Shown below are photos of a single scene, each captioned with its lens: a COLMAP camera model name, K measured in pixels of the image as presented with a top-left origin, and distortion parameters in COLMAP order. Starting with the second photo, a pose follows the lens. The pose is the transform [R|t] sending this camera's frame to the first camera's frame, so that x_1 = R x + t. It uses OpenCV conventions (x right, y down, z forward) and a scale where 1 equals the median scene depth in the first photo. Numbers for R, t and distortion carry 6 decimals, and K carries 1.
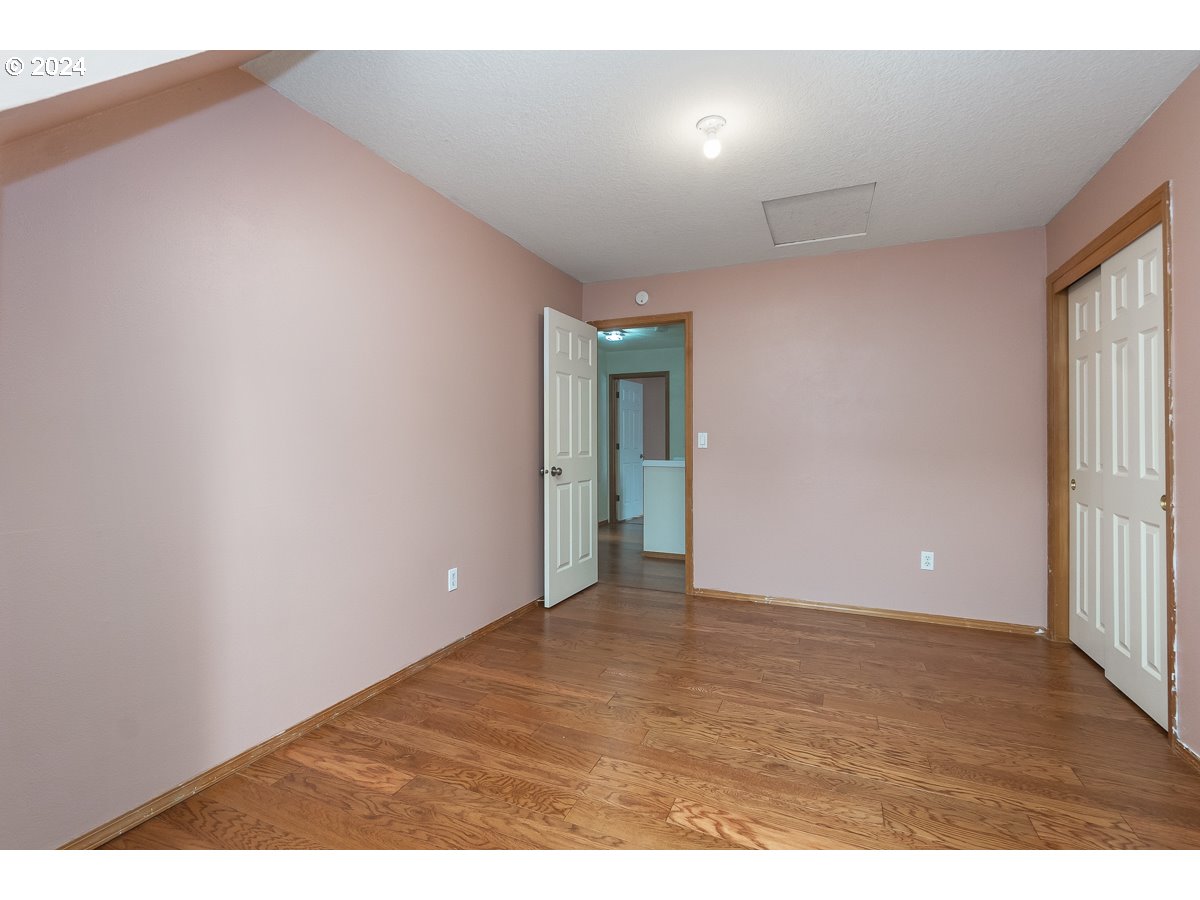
lens RADIAL K [[535.0, 0, 580.2], [0, 535.0, 446.7], [0, 0, 1]] dist [0.012399, -0.000203]
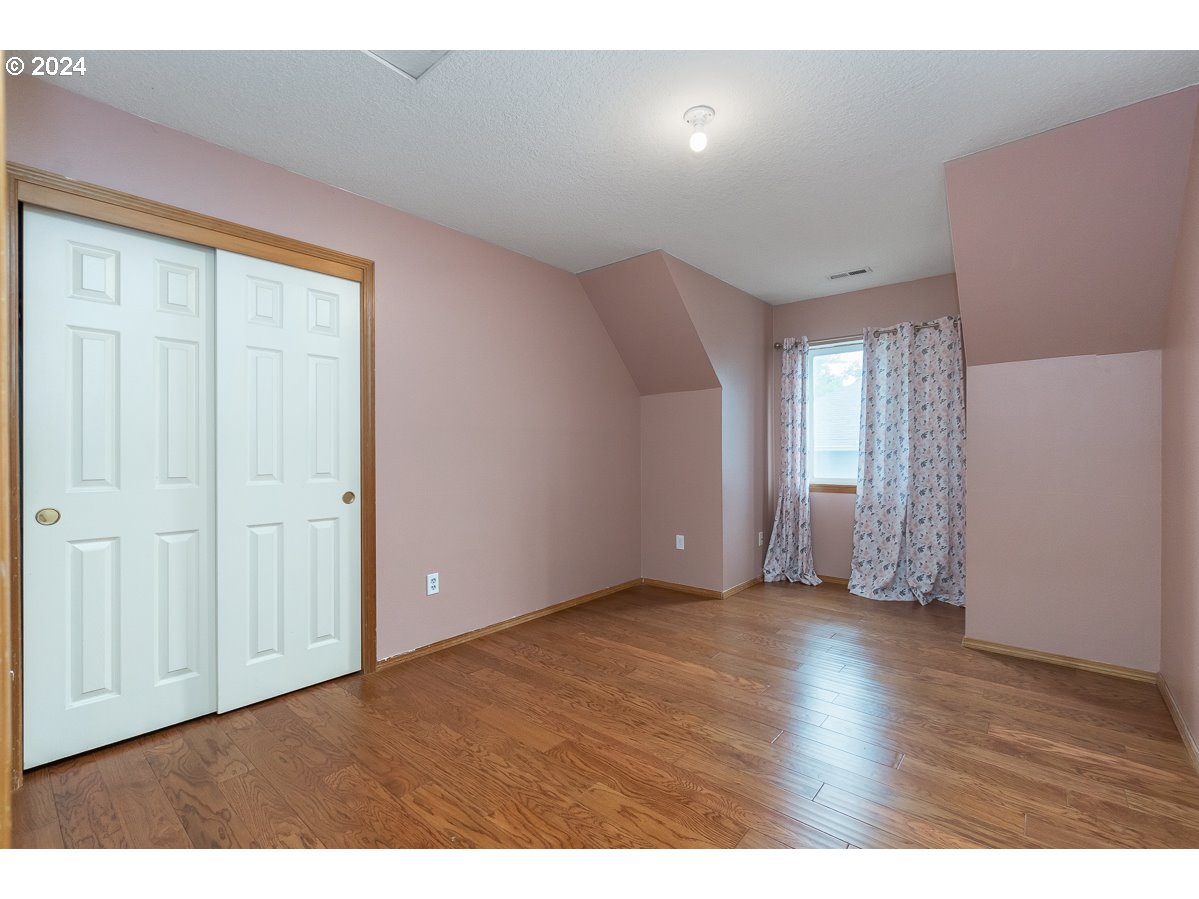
lens RADIAL K [[534.6, 0, 579.7], [0, 534.6, 446.2], [0, 0, 1]] dist [0.012399, -0.000203]
pose [[-0.958193, 0.000730, 0.286122, 0.180624], [-0.001144, 0.999979, -0.006382, -0.010898], [-0.286121, -0.006442, -0.958172, 2.014946]]
